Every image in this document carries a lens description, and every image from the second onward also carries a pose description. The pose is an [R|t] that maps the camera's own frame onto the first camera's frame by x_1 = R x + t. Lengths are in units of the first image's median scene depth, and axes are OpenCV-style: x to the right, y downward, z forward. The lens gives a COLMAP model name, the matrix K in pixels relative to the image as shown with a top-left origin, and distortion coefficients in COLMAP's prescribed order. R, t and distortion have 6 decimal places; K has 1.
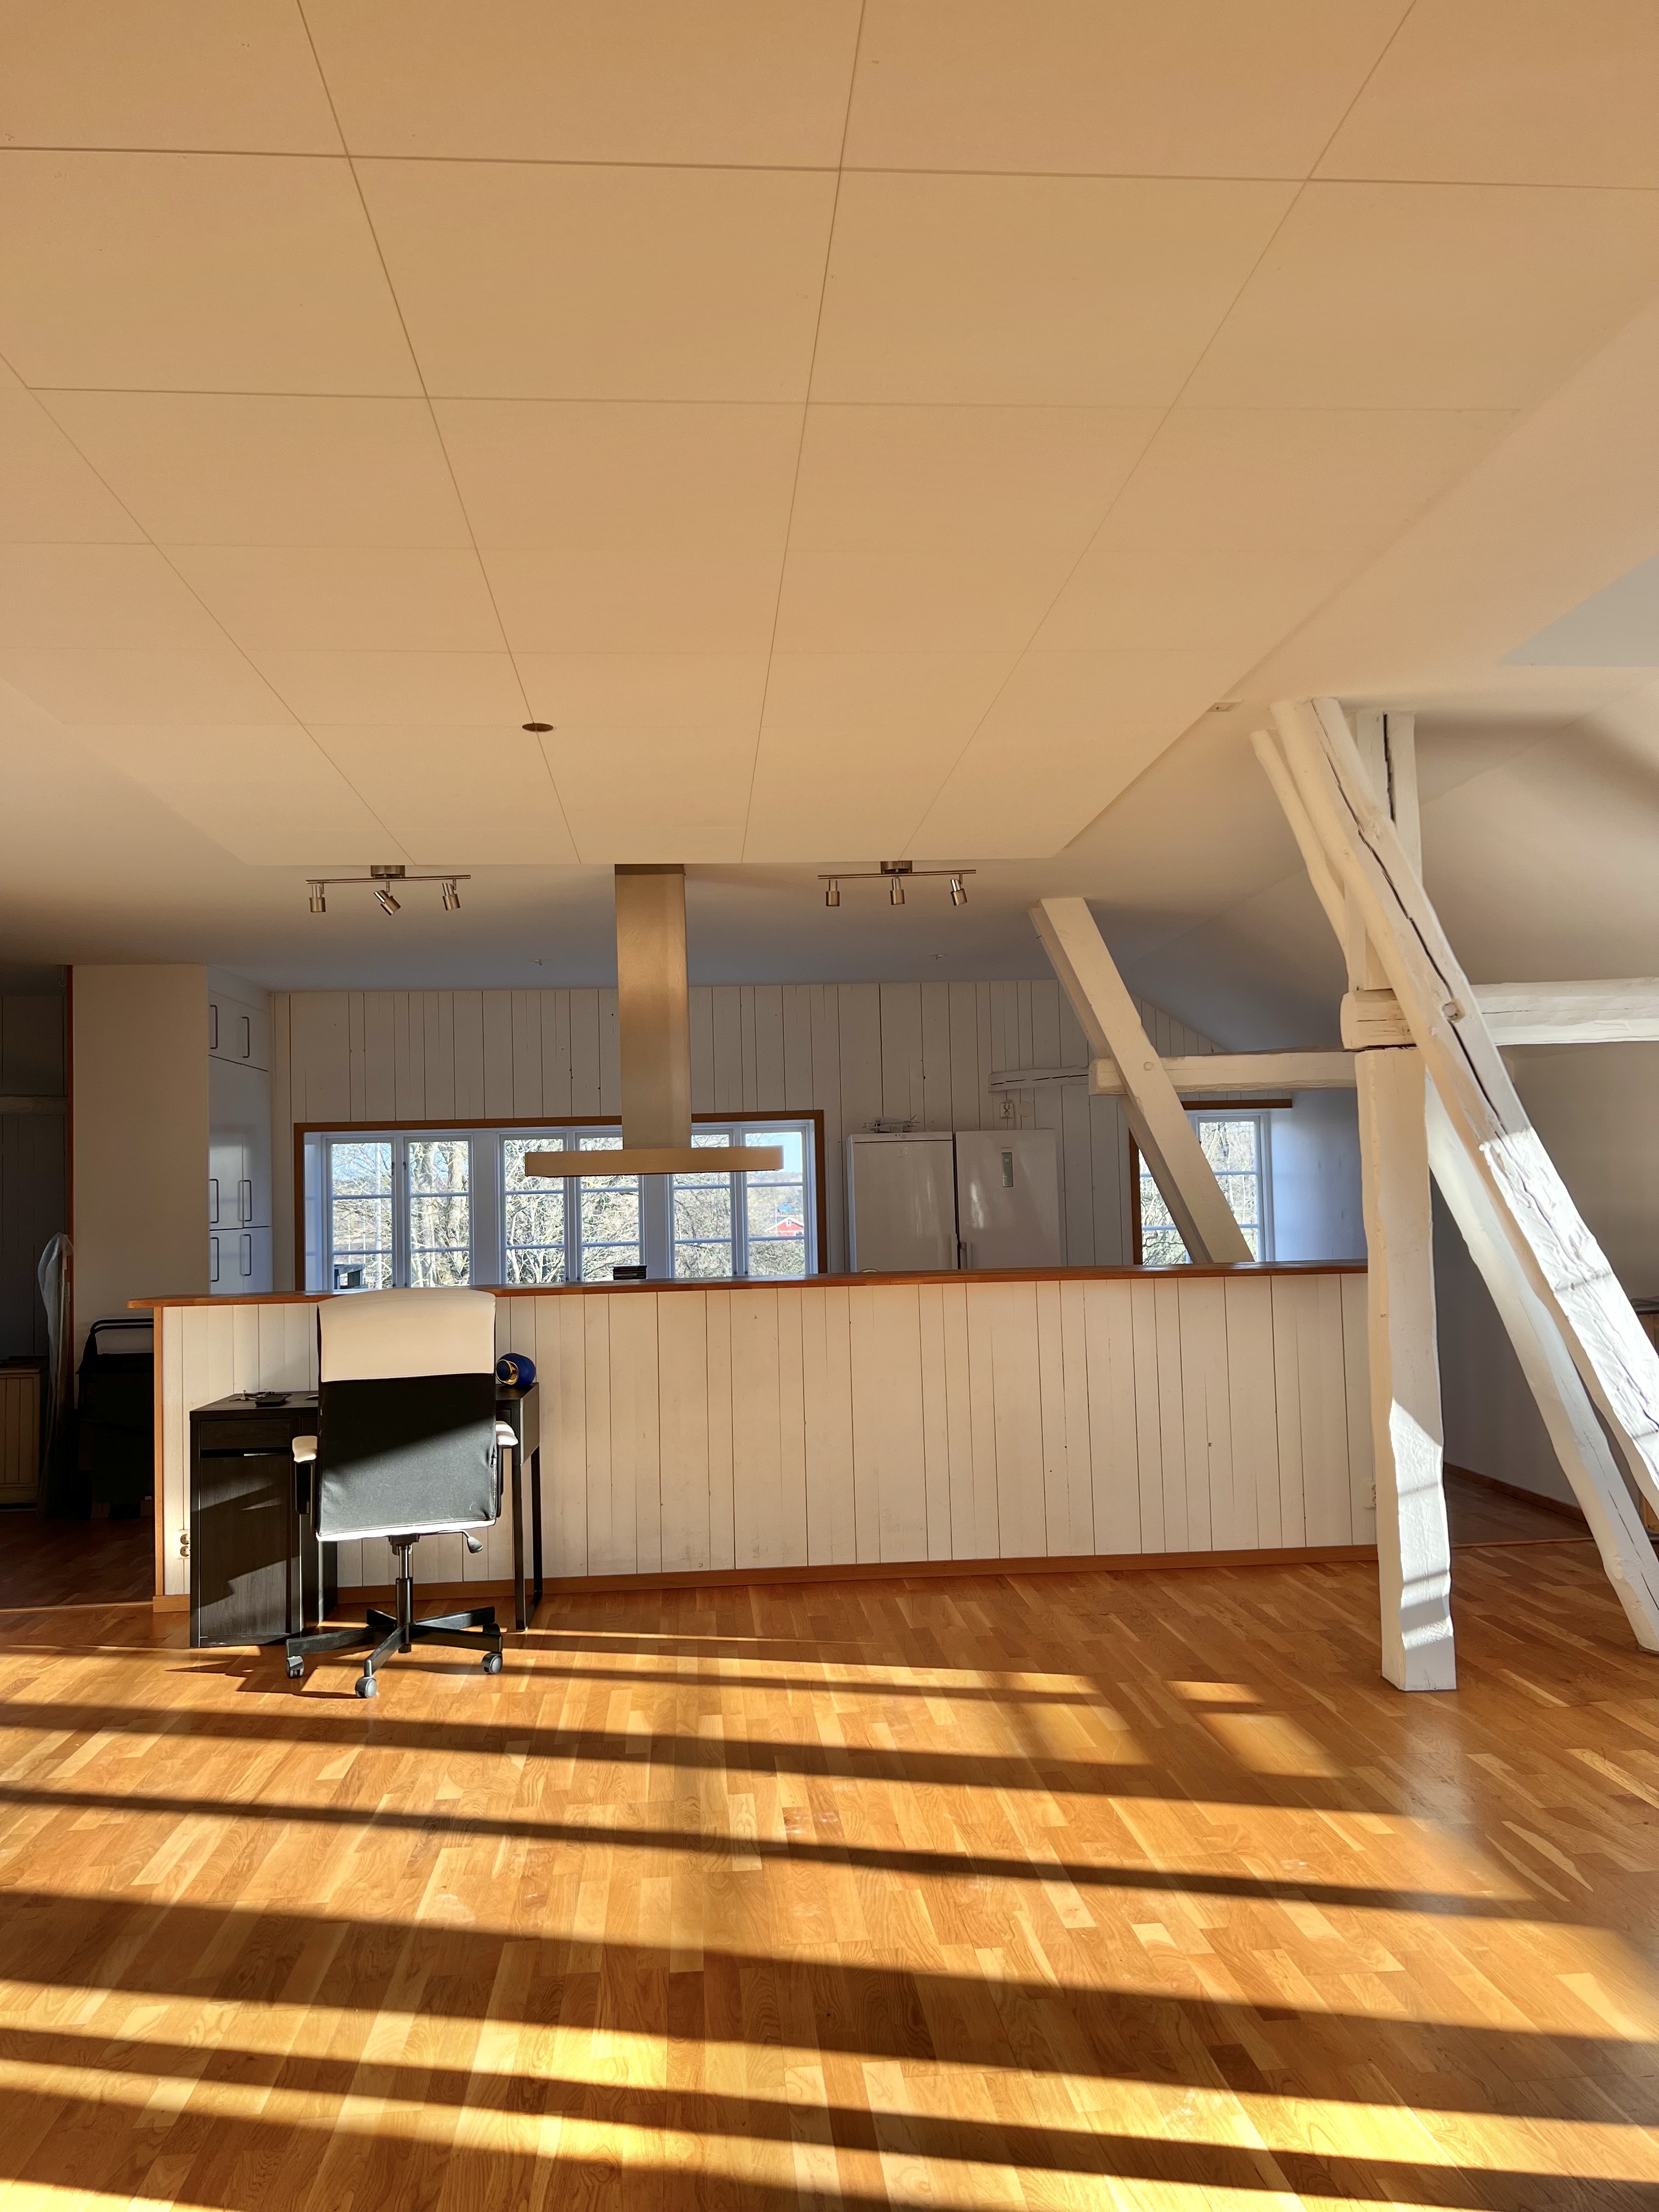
lens RADIAL K [[1642.6, 0, 822.3], [0, 1642.6, 1116.0], [0, 0, 1]] dist [0.059365, -0.070346]
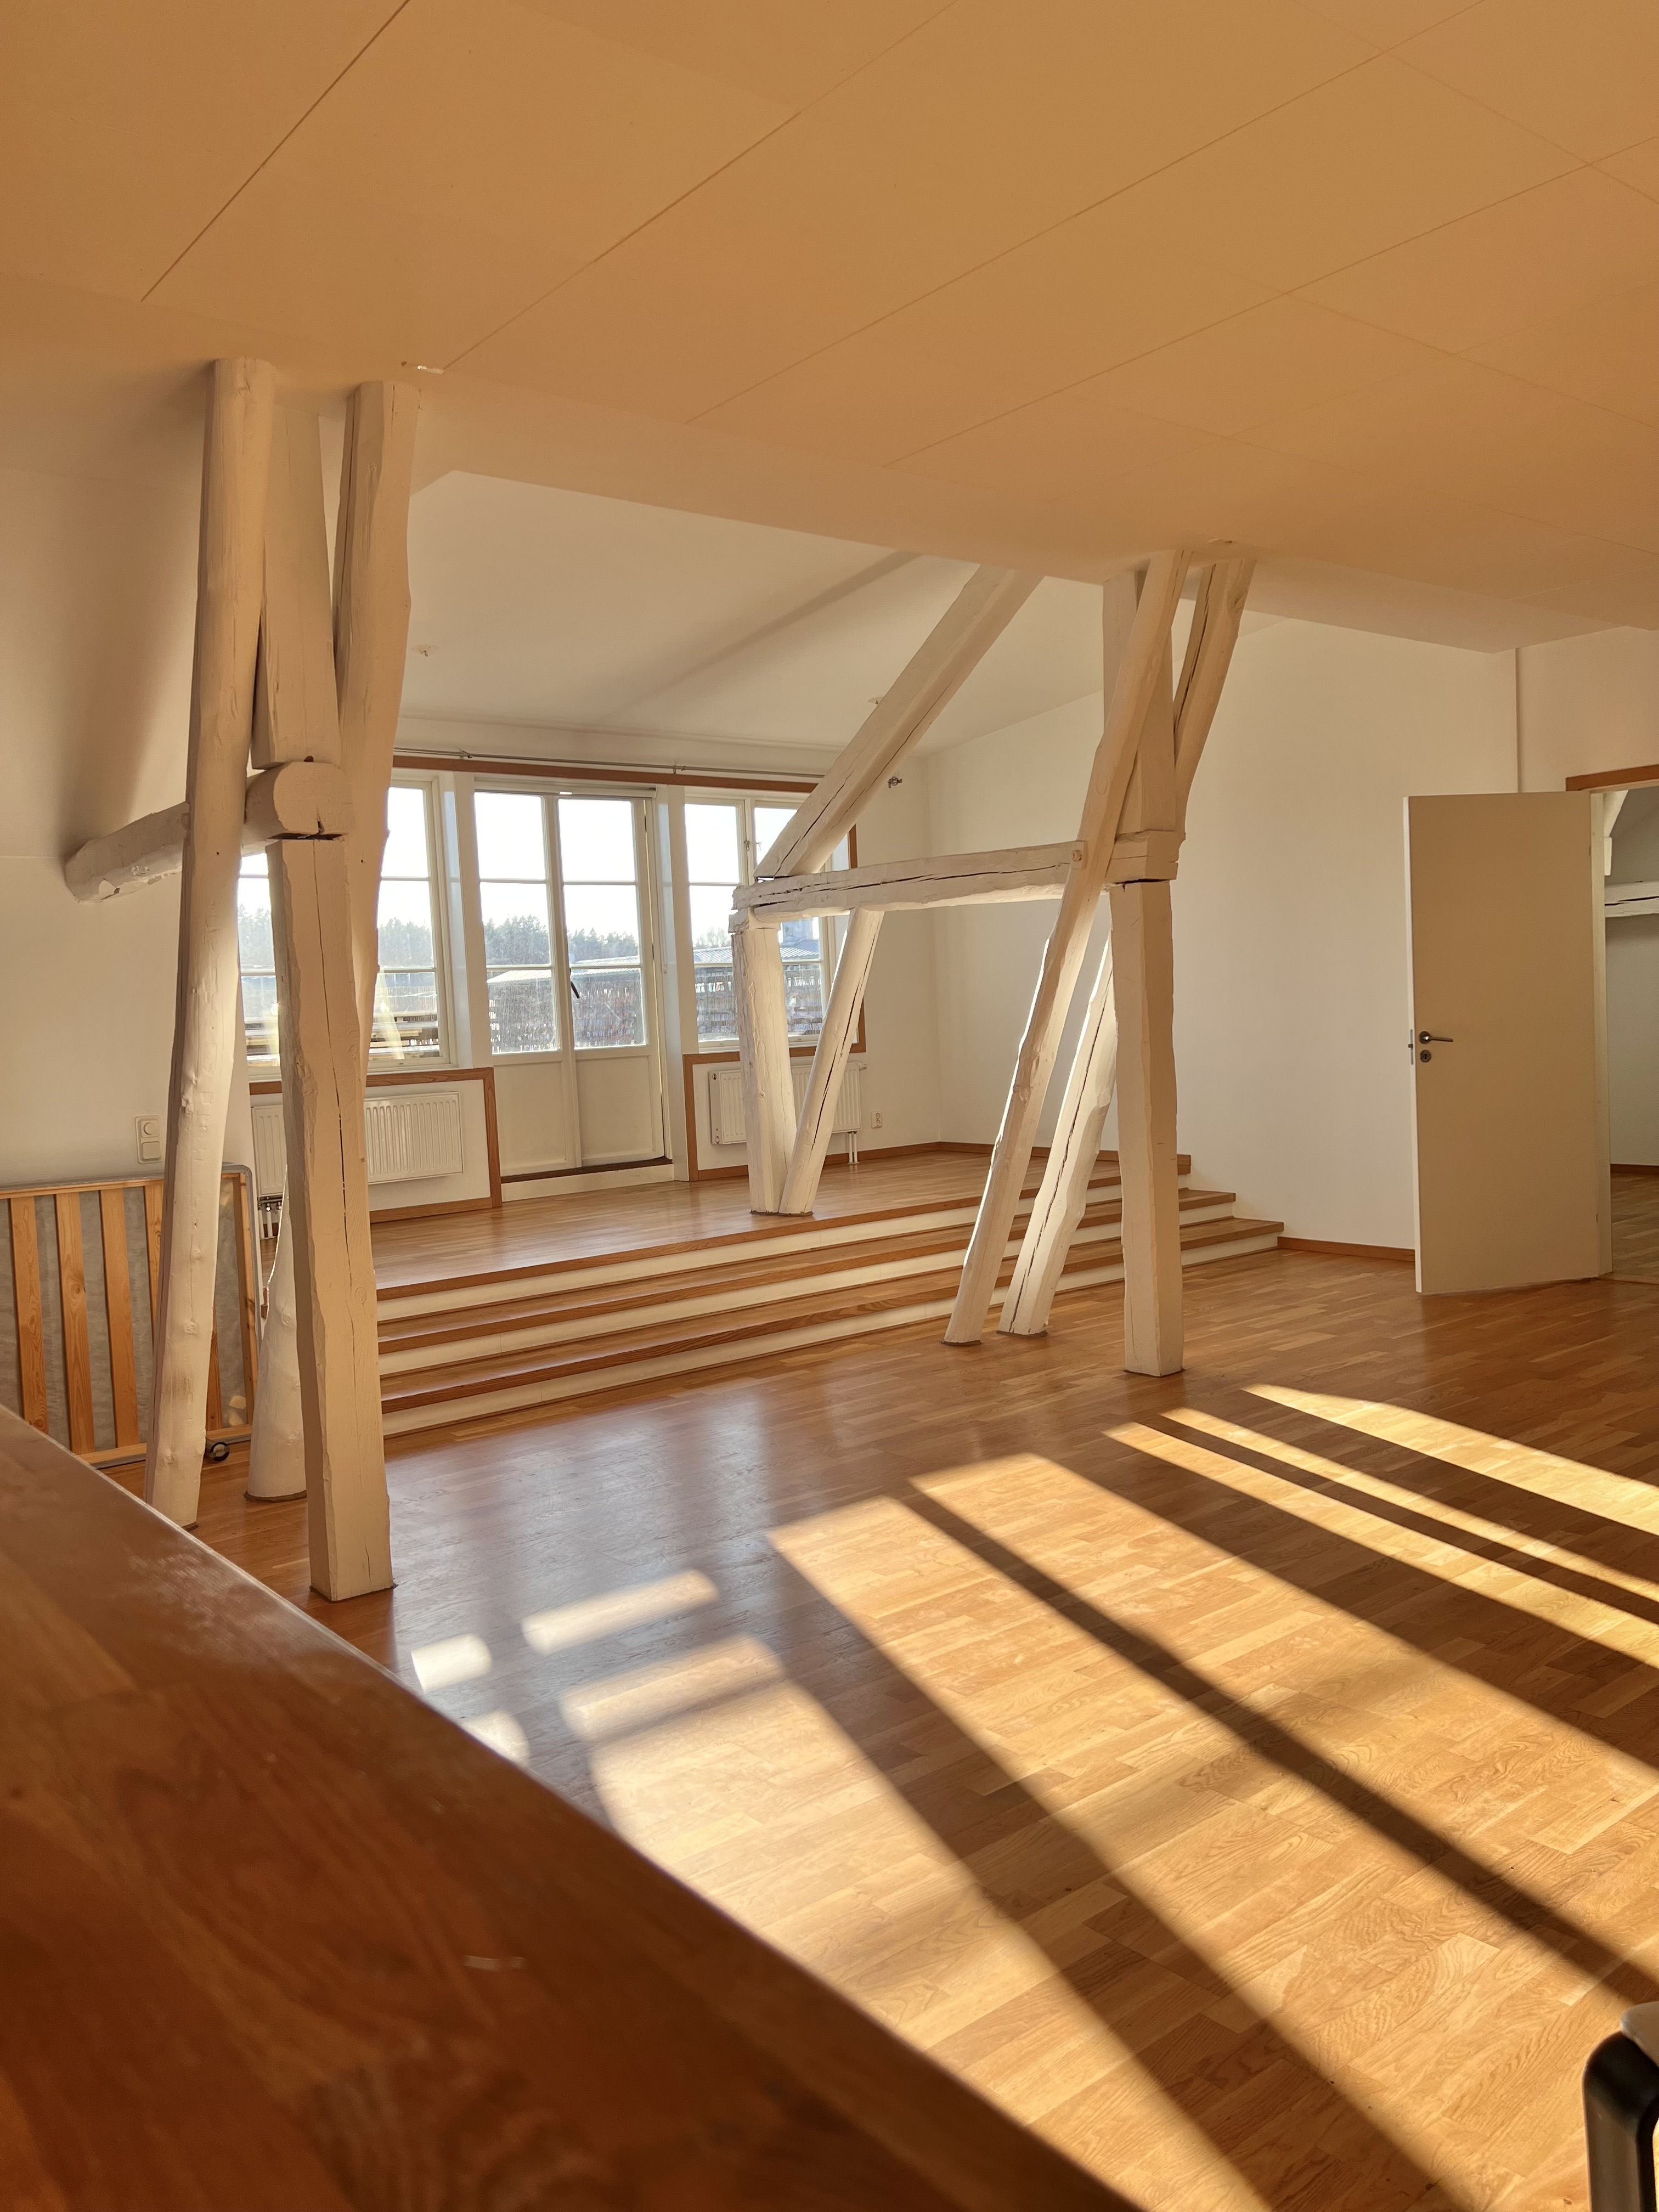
lens RADIAL K [[1642.6, 0, 822.3], [0, 1642.6, 1116.0], [0, 0, 1]] dist [0.059365, -0.070346]
pose [[-0.562643, -0.001600, 0.826699, -0.656004], [0.015416, 0.999804, 0.012427, 0.121969], [-0.826557, 0.019737, -0.562508, 1.712365]]
